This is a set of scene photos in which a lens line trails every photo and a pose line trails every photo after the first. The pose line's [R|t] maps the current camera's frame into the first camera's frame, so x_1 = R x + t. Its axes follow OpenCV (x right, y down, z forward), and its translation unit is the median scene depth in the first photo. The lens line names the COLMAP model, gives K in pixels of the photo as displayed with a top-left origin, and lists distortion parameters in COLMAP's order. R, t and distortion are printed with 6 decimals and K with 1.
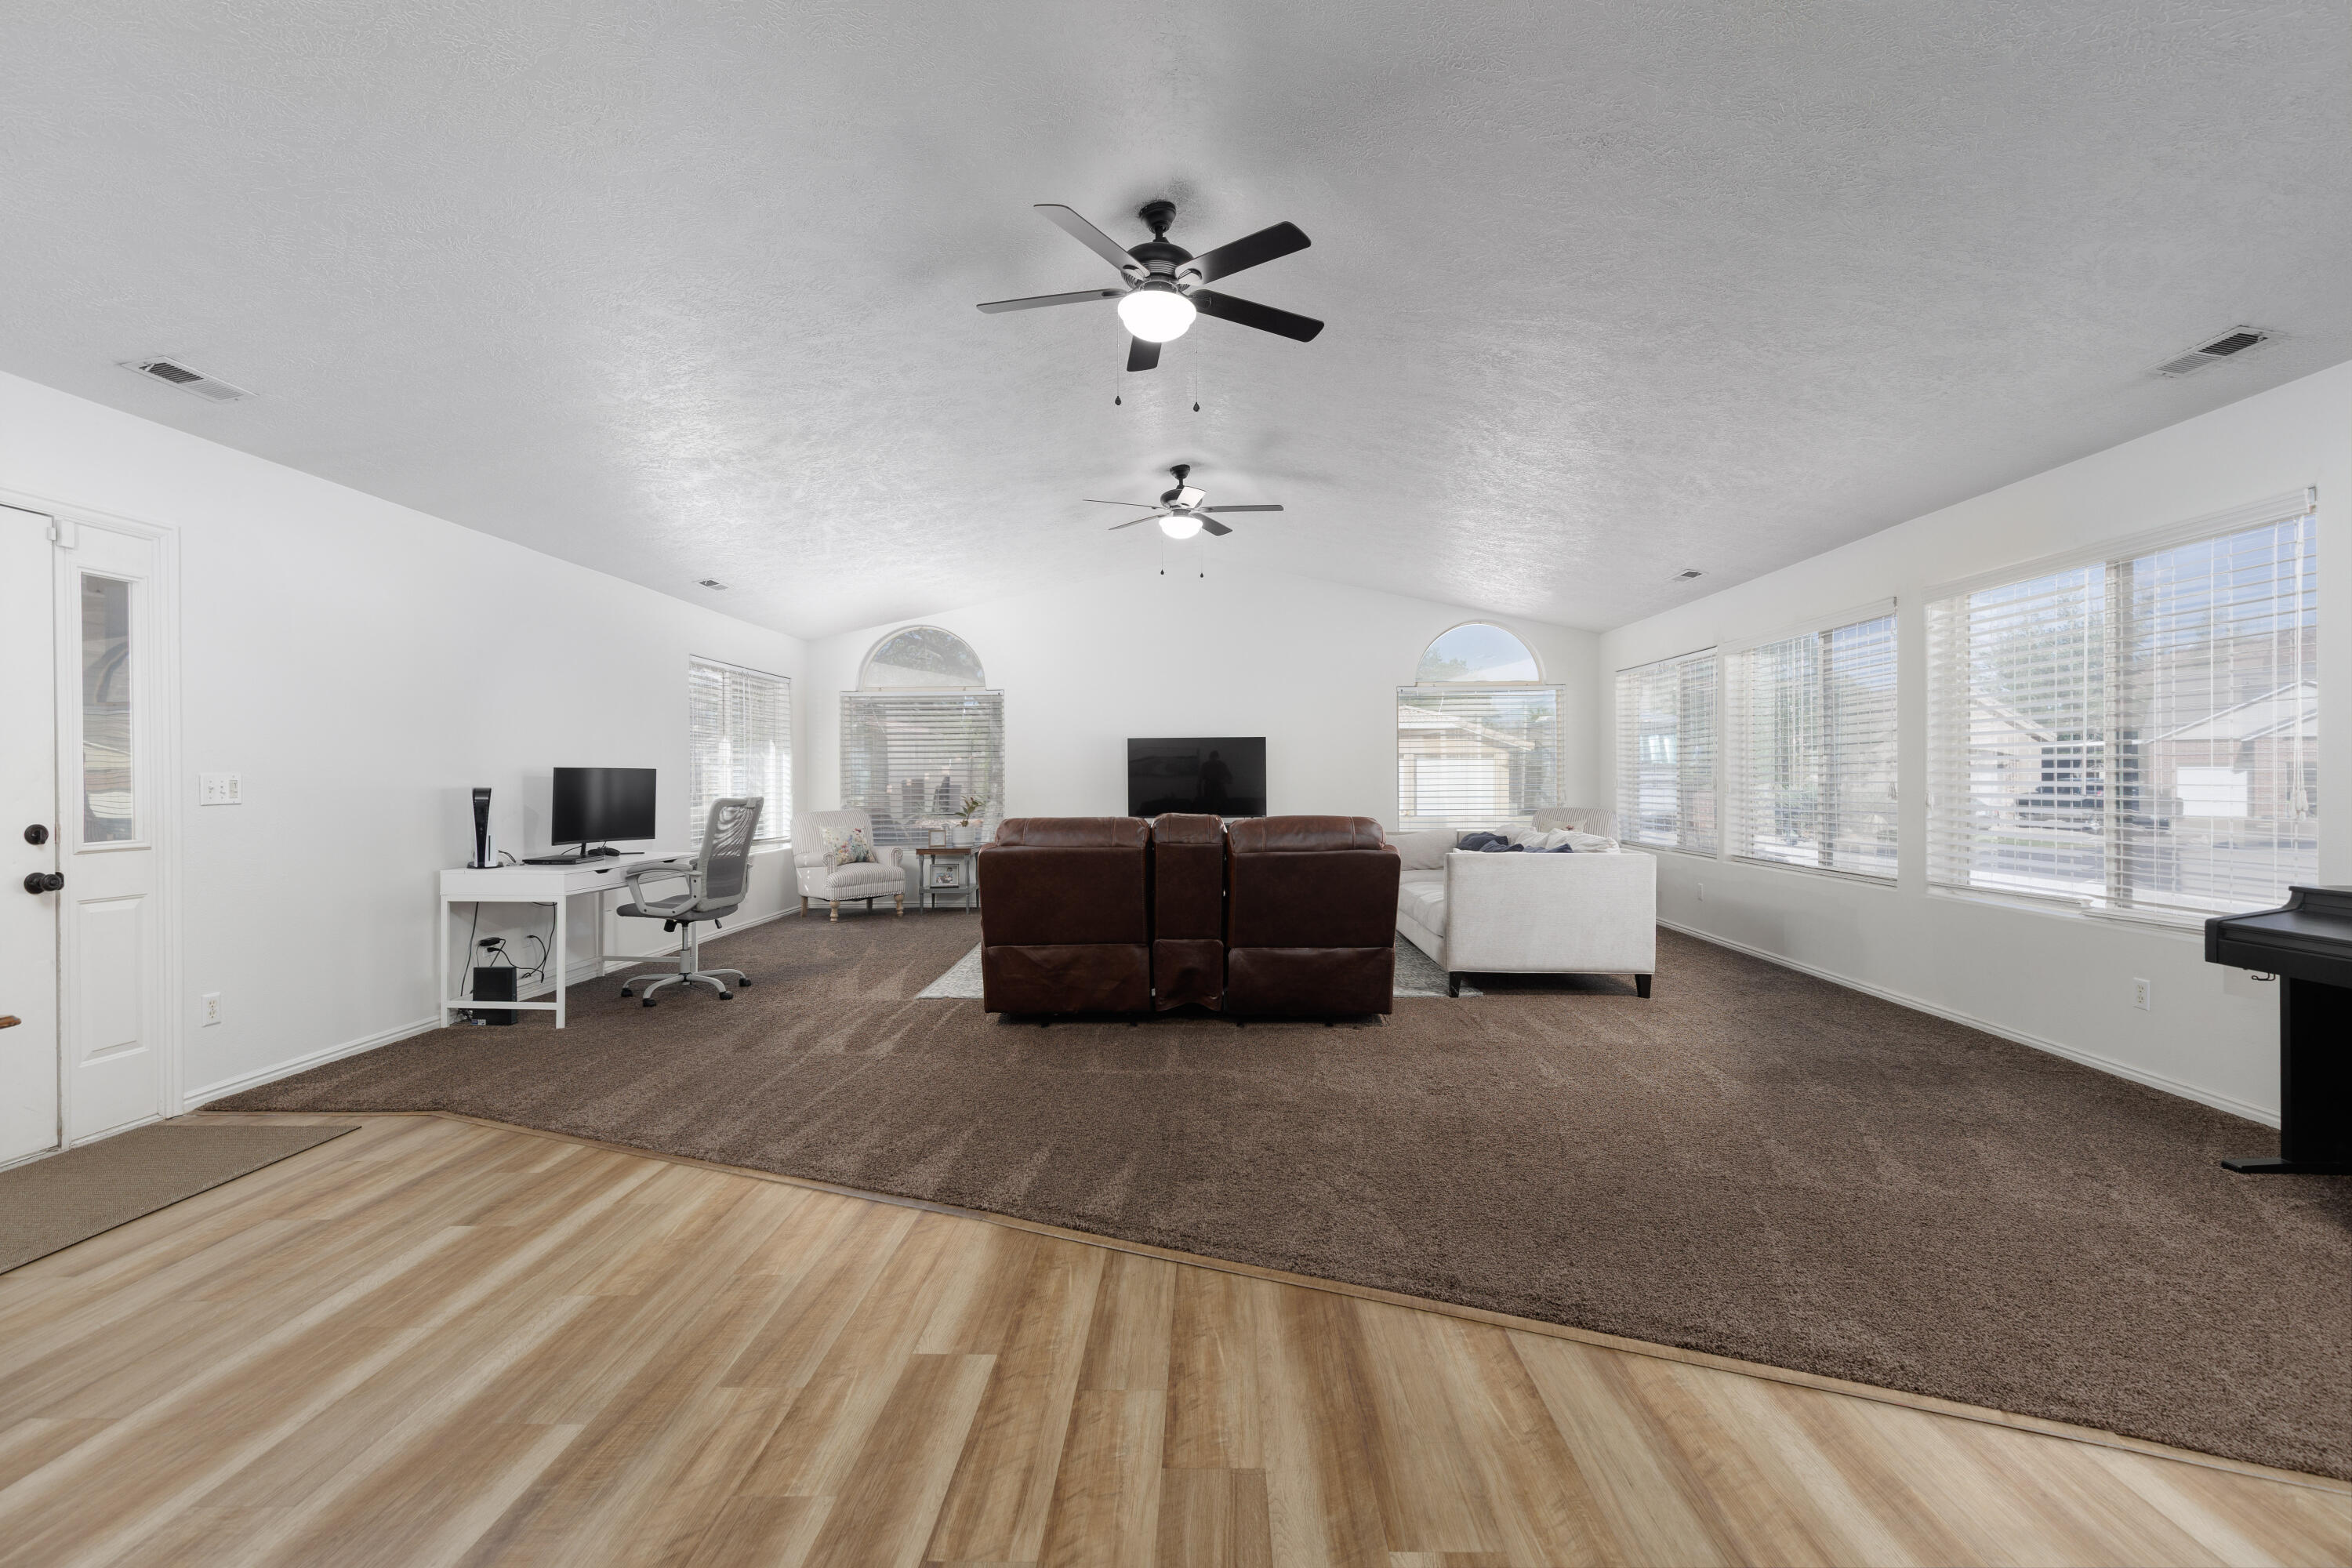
lens RADIAL K [[1055.1, 0, 1177.3], [0, 1055.1, 780.5], [0, 0, 1]] dist [0.004921, -0.000189]
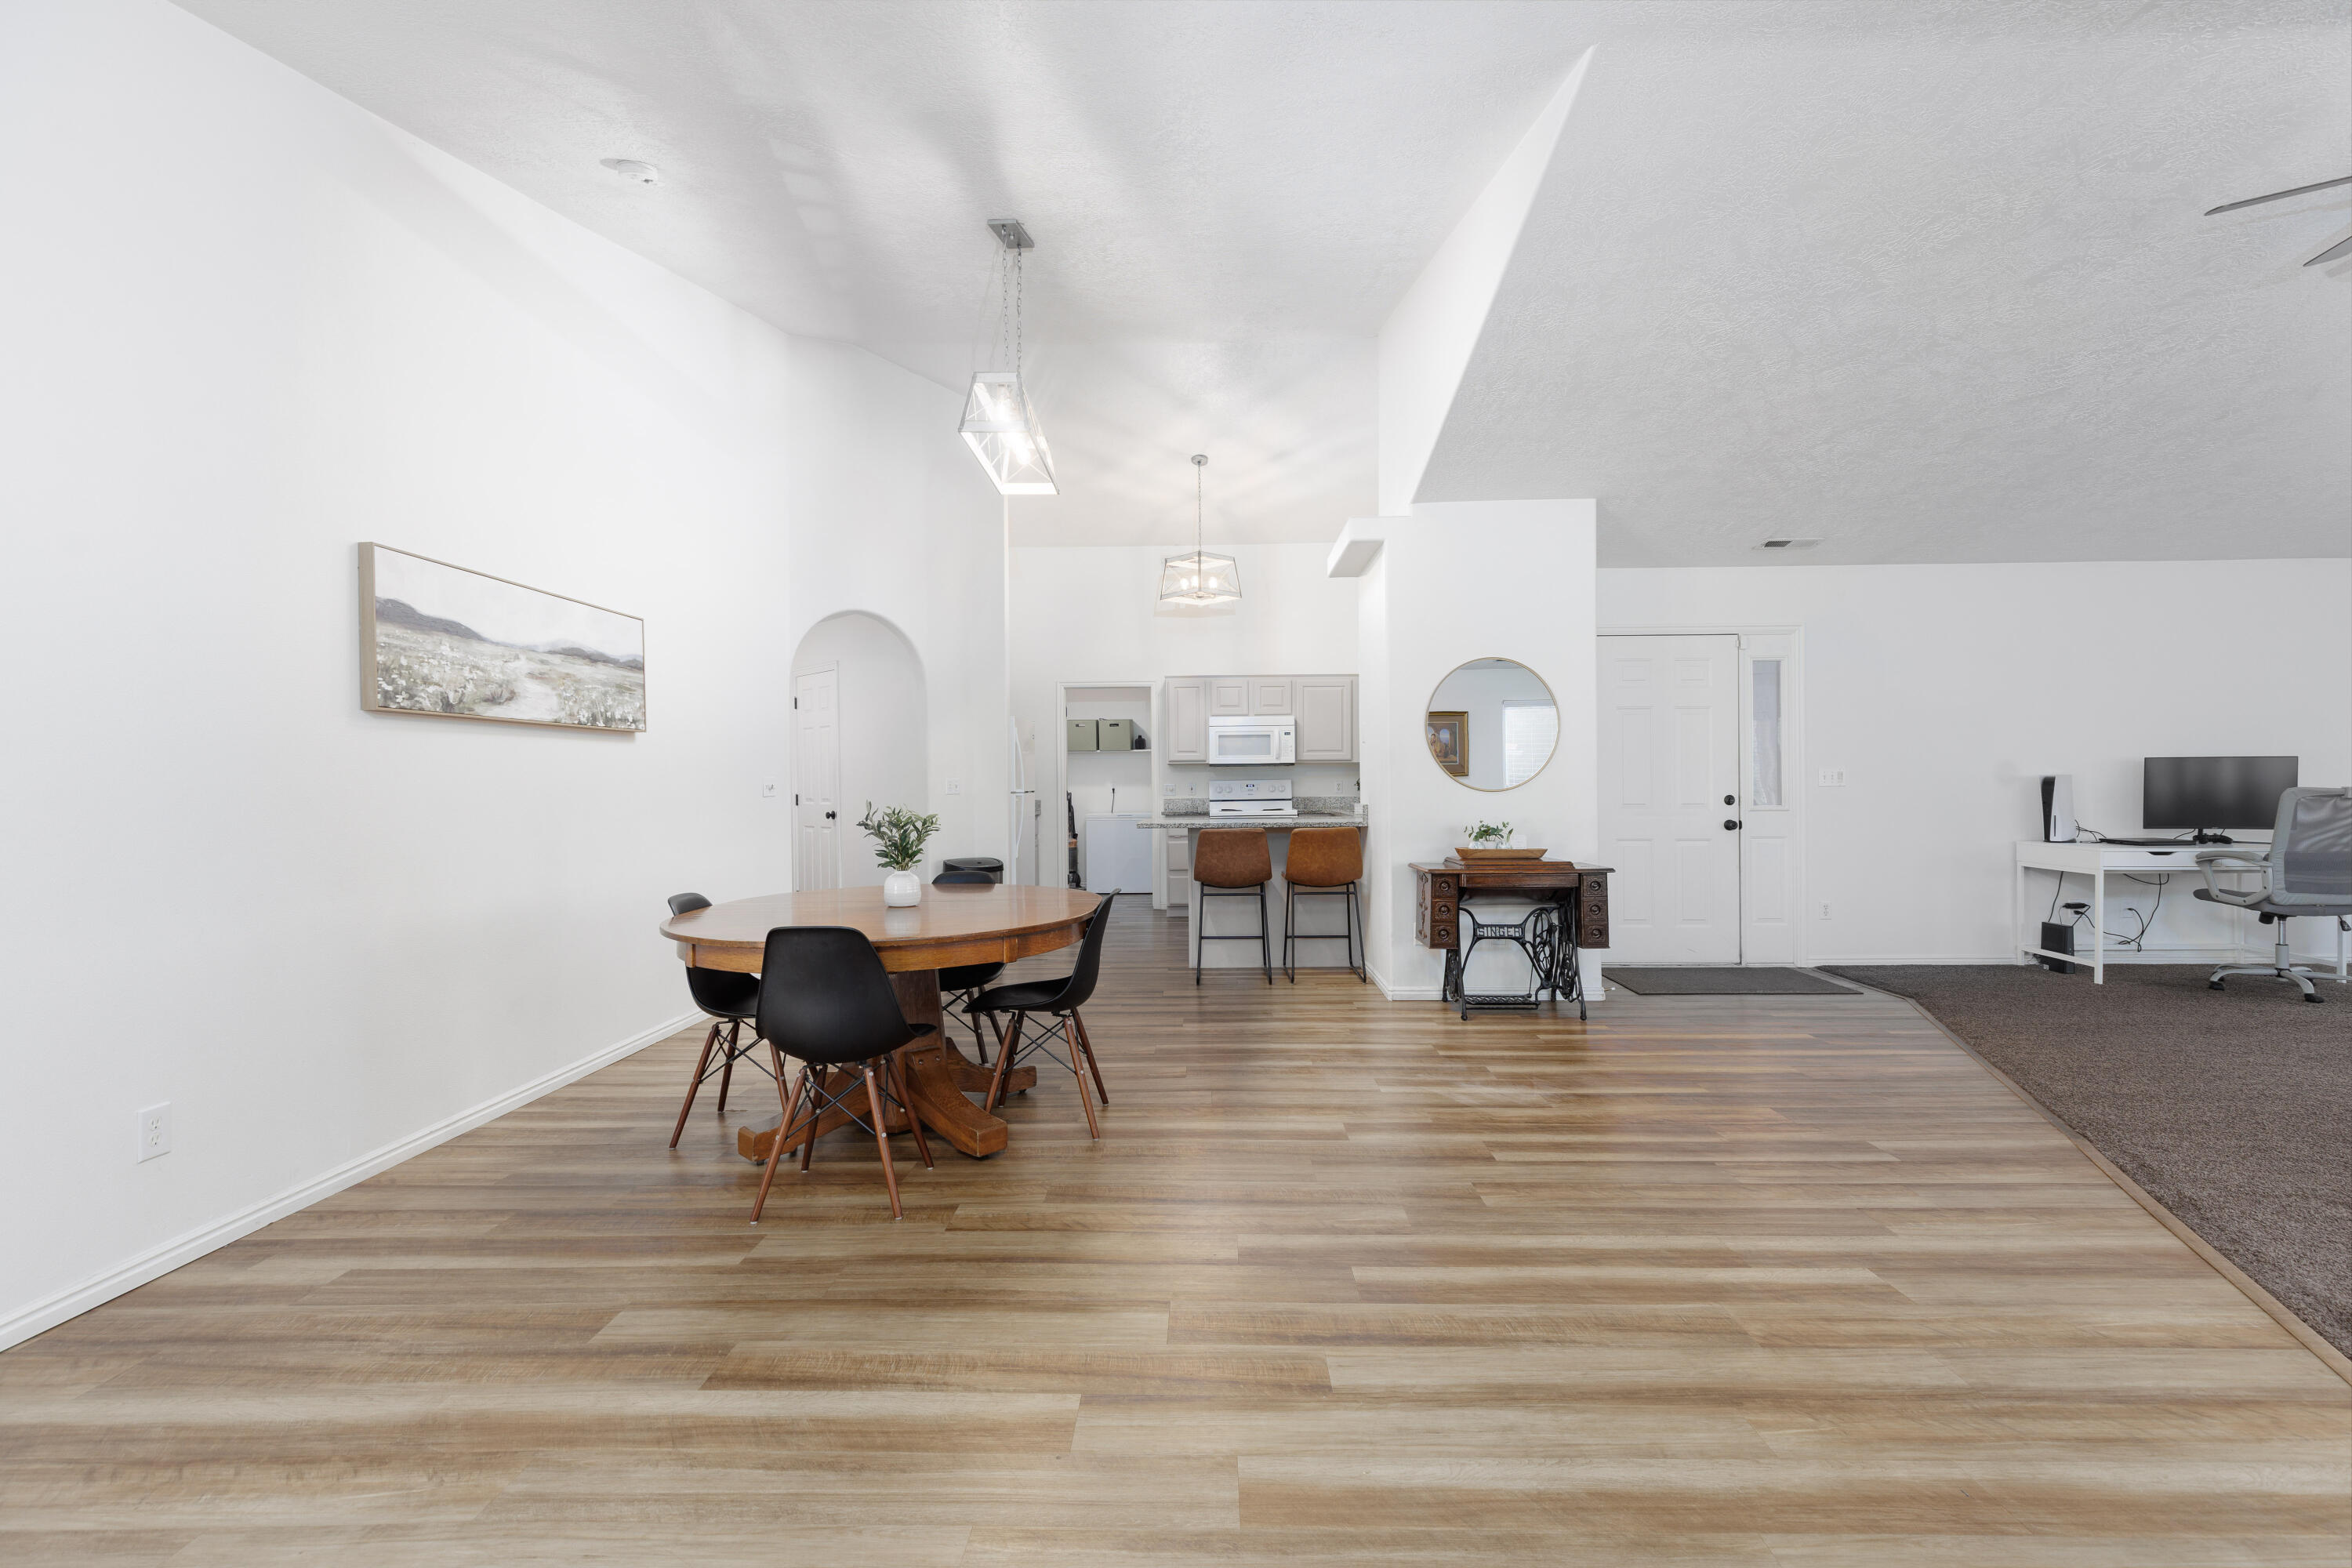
lens RADIAL K [[1035.9, 0, 1188.0], [0, 1035.9, 778.4], [0, 0, 1]] dist [0.001508, -0.000087]
pose [[0.008595, 0.005334, -0.999949, 0.545102], [0.006919, 0.999962, 0.005394, -0.003773], [0.999939, -0.006965, 0.008558, -0.005288]]
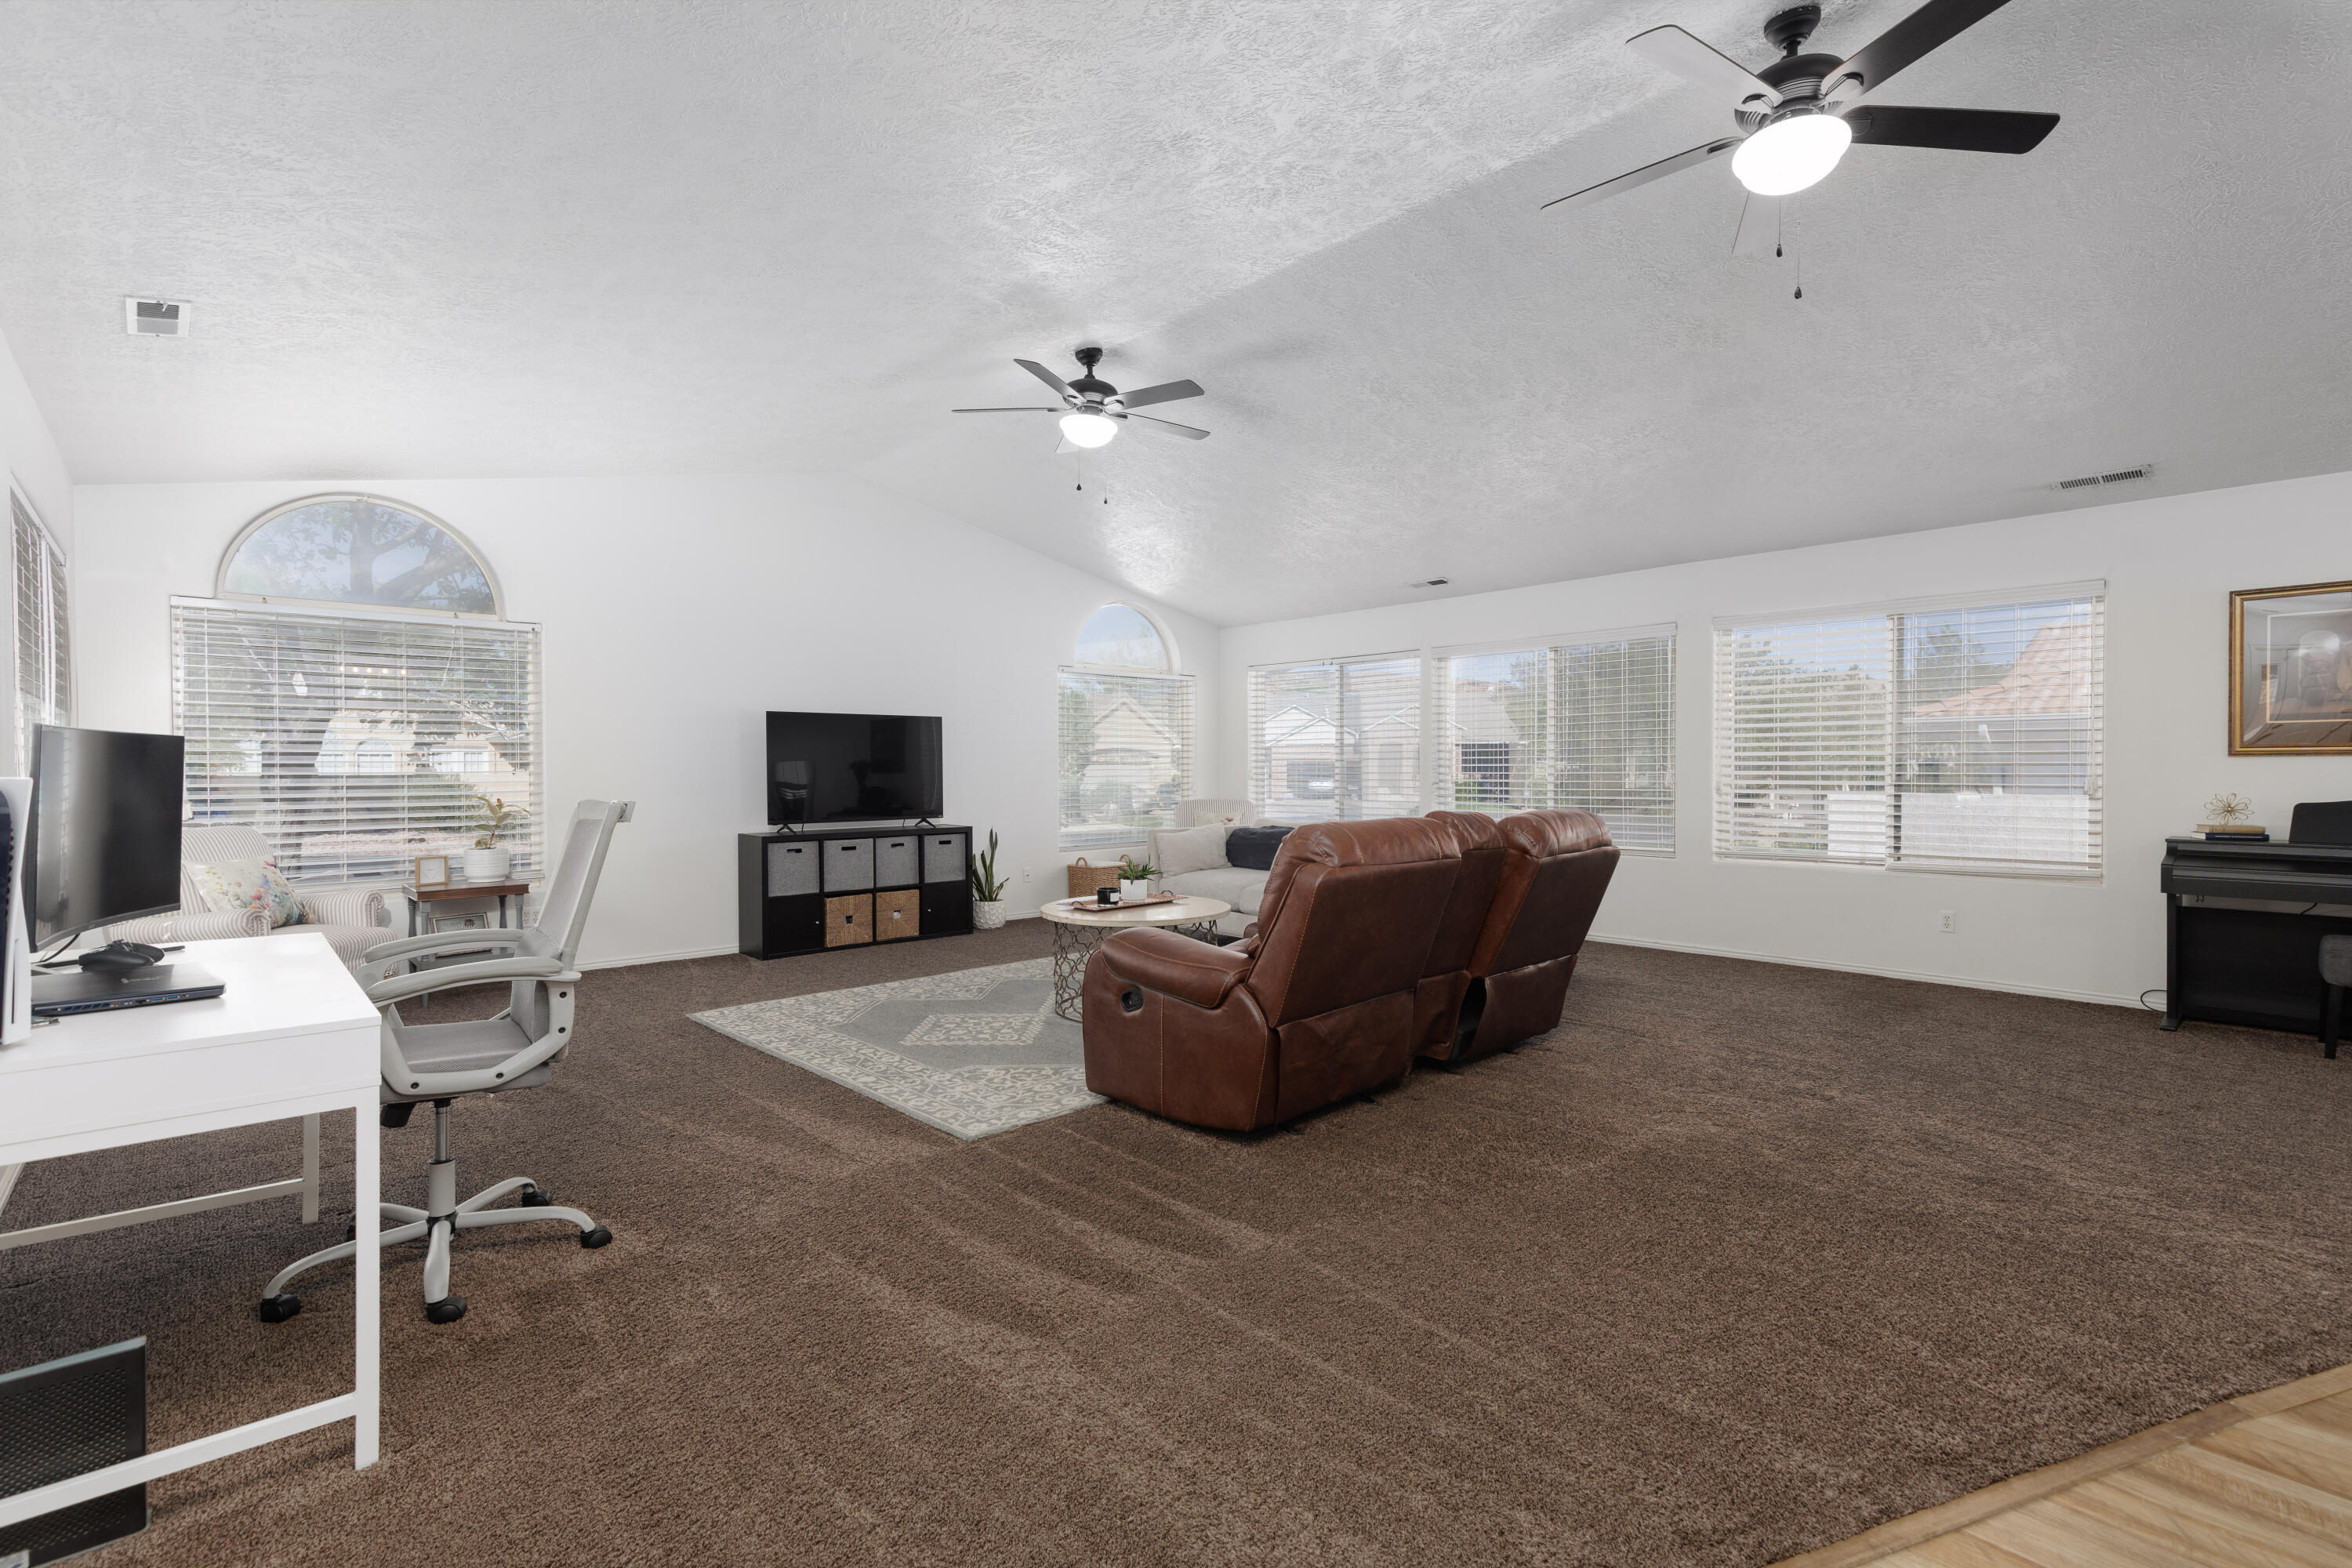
lens RADIAL K [[1031.2, 0, 1179.9], [0, 1031.2, 847.3], [0, 0, 1]] dist [0.000482, -0.000164]
pose [[0.709279, -0.048353, 0.703268, -0.626828], [0.000252, 0.997662, 0.068340, 0.005503], [-0.704928, -0.048295, 0.707633, 0.577730]]
